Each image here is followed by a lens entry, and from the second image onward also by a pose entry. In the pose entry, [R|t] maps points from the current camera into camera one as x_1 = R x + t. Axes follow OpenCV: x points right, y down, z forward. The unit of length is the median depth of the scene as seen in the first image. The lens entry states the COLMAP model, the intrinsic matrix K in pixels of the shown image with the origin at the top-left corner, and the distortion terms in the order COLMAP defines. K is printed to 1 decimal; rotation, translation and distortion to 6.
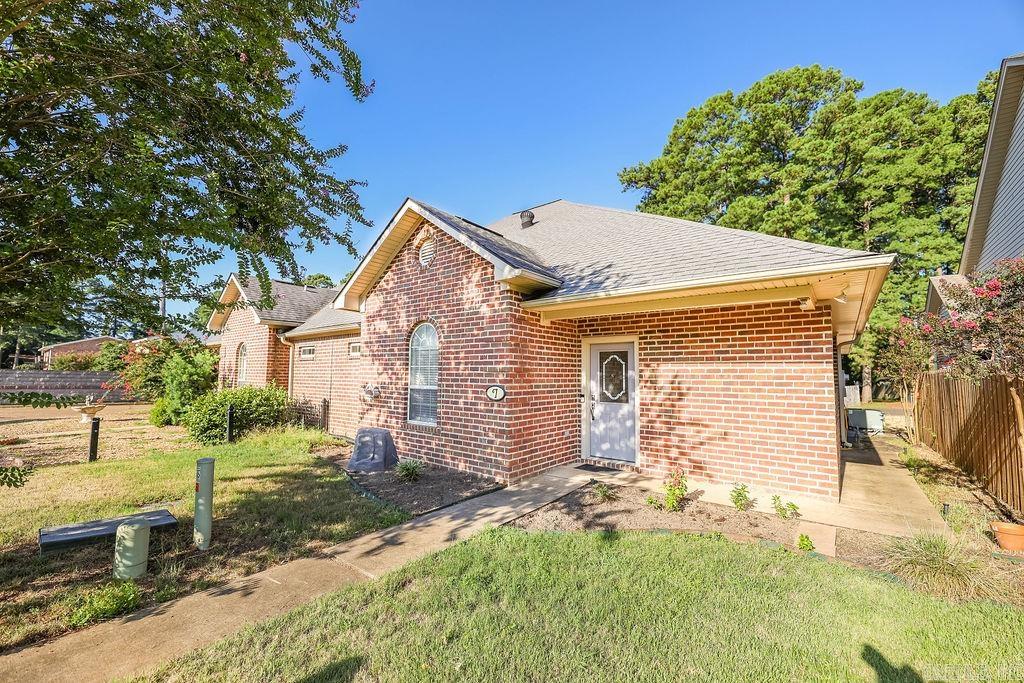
lens RADIAL K [[415.6, 0, 511.9], [0, 415.6, 344.3], [0, 0, 1]] dist [-0.006255, -0.001109]
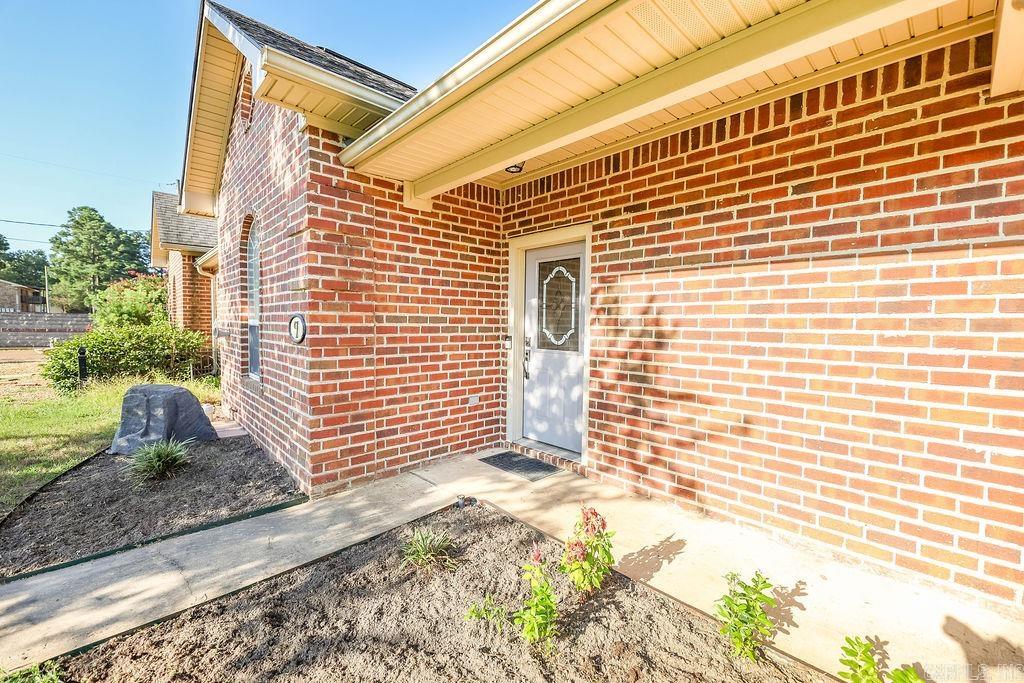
lens RADIAL K [[415.6, 0, 512.0], [0, 415.6, 340.3], [0, 0, 1]] dist [-0.006255, -0.001109]
pose [[0.989586, 0.008581, -0.143686, 0.308034], [0.007569, 0.993738, 0.111474, 0.072706], [0.143743, -0.111401, 0.983325, 0.498801]]
